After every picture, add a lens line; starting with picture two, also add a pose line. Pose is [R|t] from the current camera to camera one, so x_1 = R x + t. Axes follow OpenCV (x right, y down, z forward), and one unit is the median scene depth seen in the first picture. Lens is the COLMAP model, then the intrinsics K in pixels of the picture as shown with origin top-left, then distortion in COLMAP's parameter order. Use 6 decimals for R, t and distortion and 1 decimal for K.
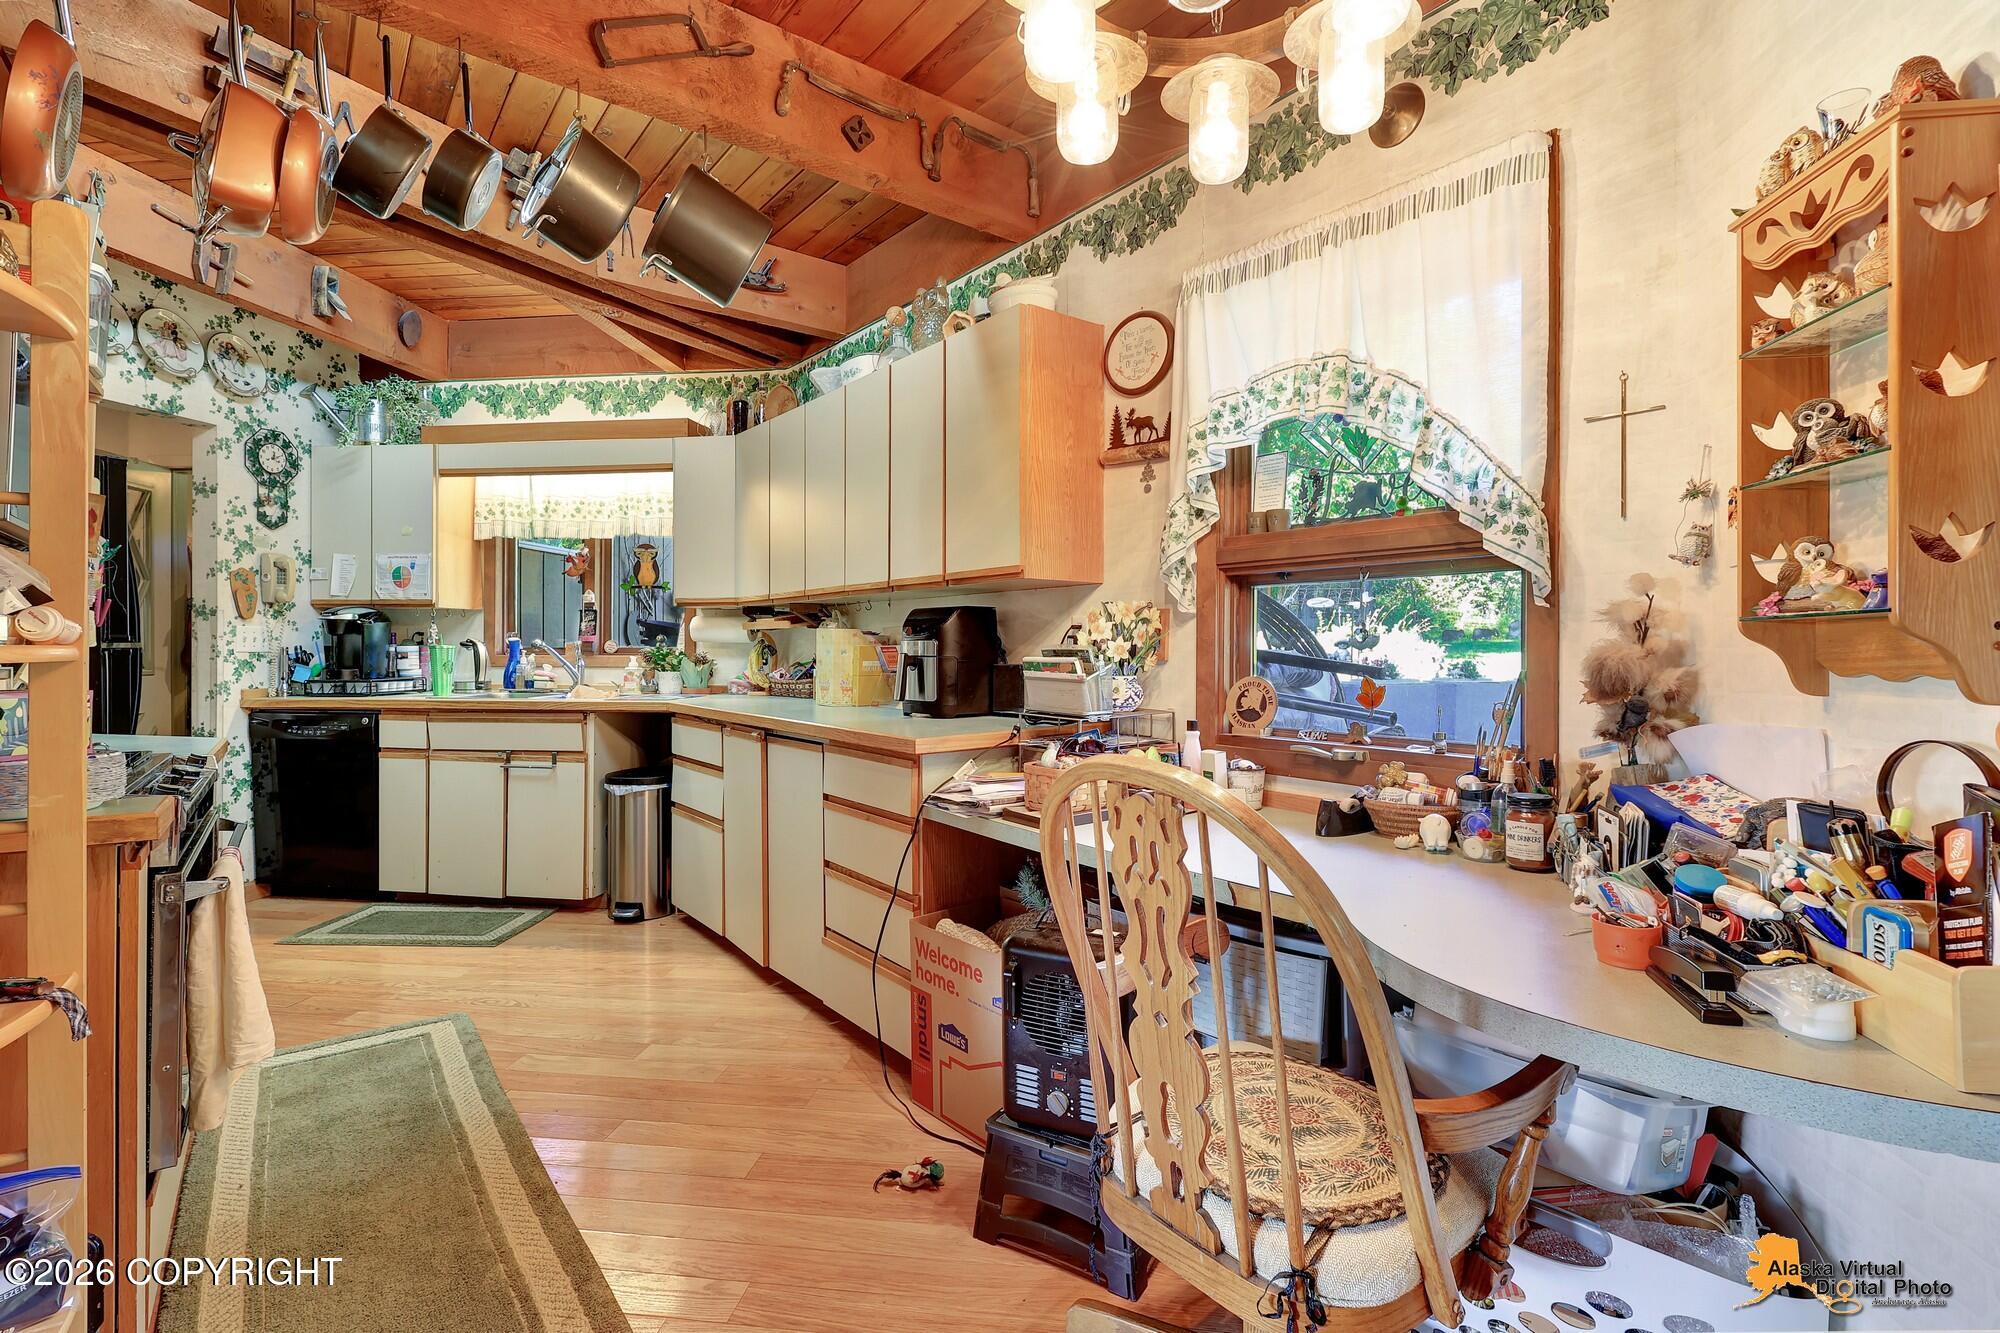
lens RADIAL K [[939.6, 0, 1001.6], [0, 939.6, 643.1], [0, 0, 1]] dist [-0.000043, 0.000260]
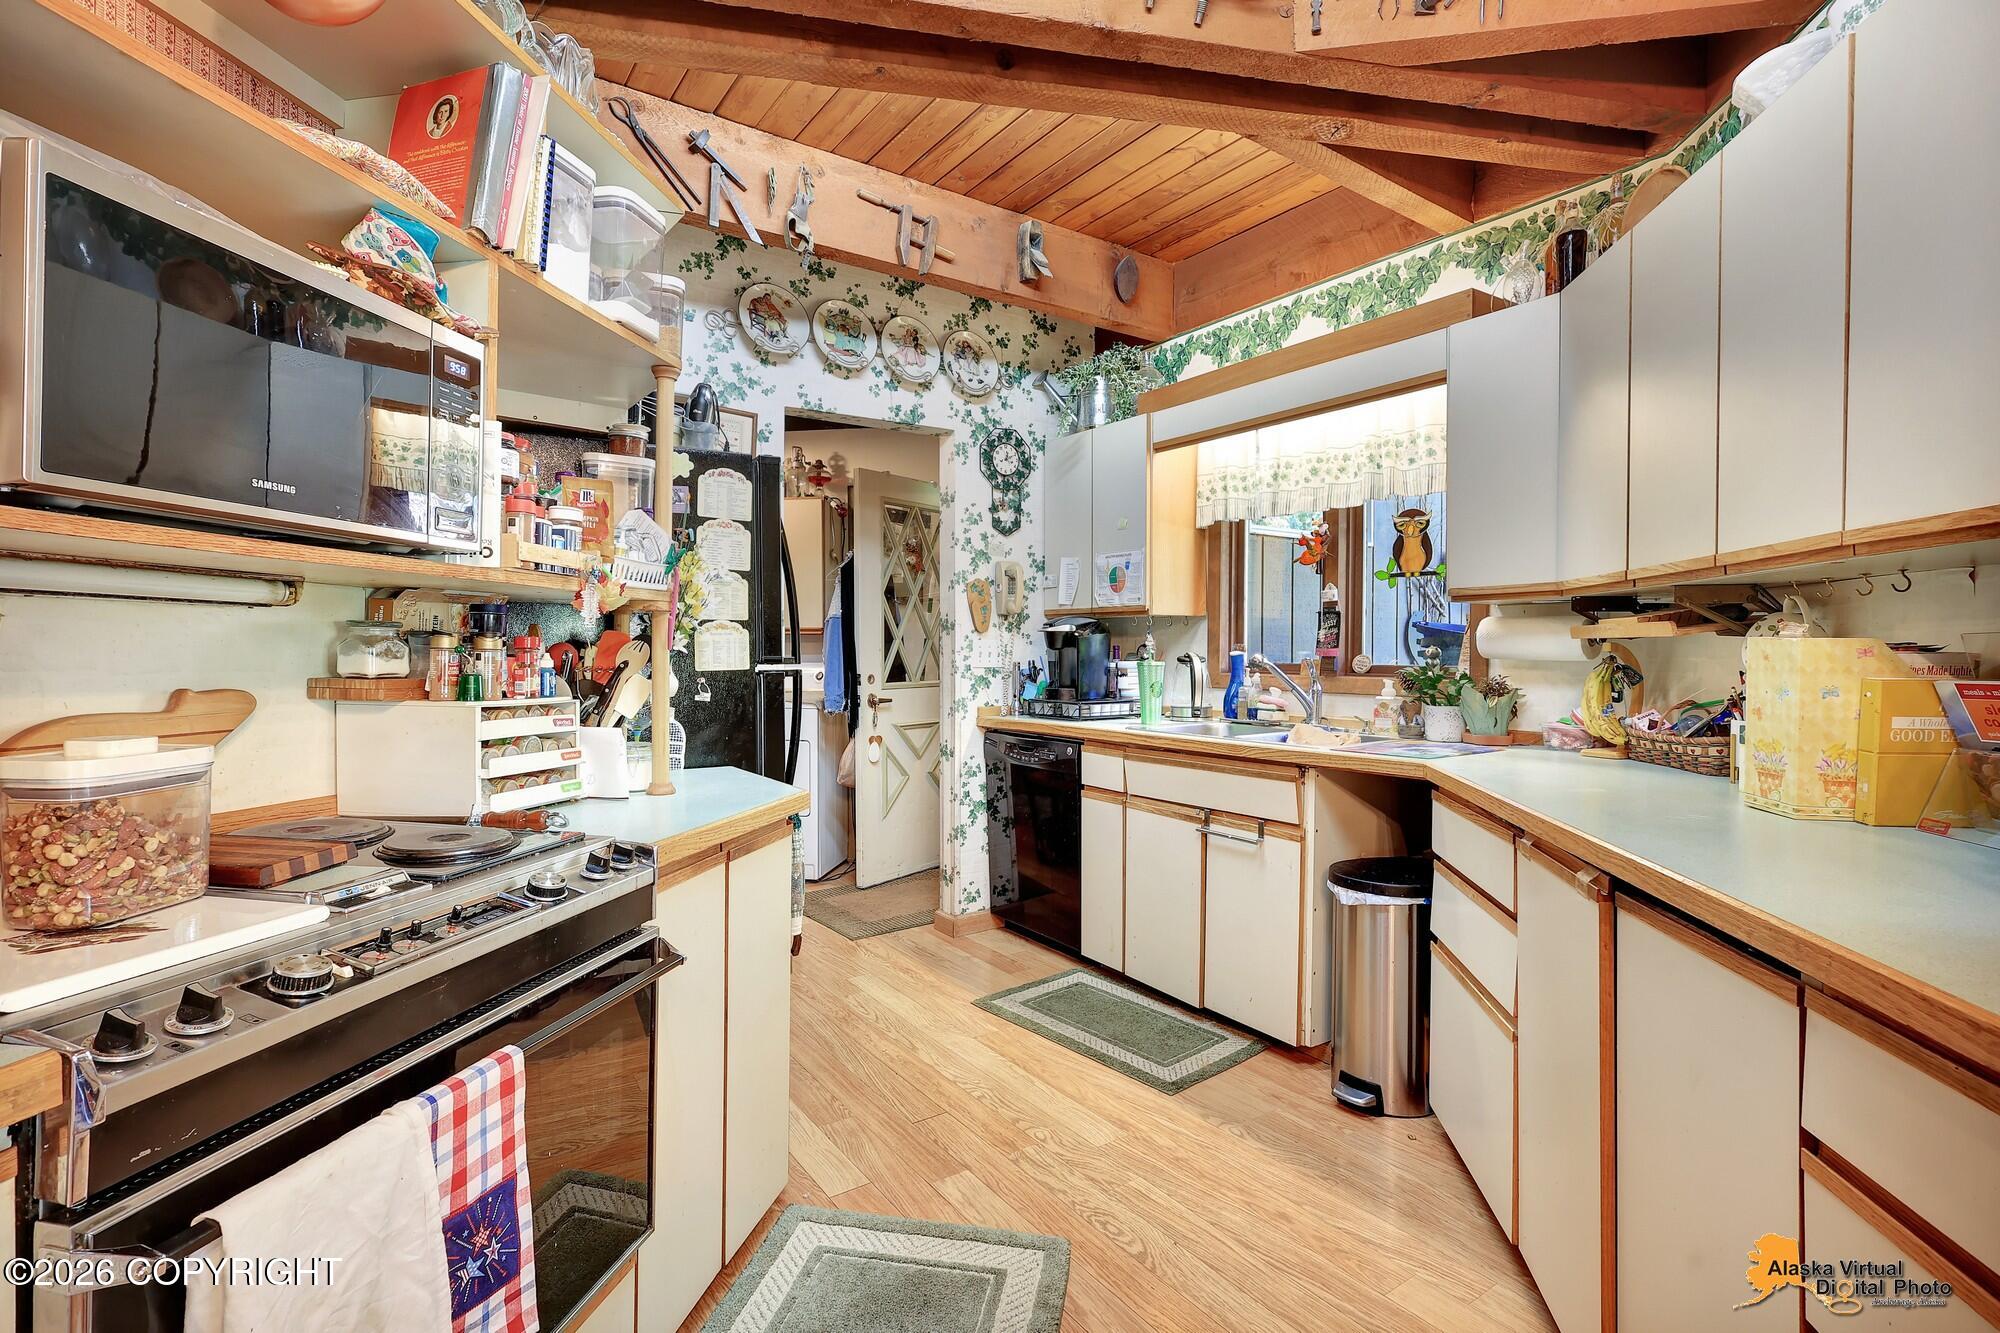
lens RADIAL K [[943.4, 0, 1000.0], [0, 943.4, 666.5], [0, 0, 1]] dist [0.000028, -0.000653]
pose [[0.674594, 0.012031, -0.738091, -0.090275], [0.004207, 0.999788, 0.020142, -0.010513], [0.738177, -0.016693, 0.674400, 0.370182]]
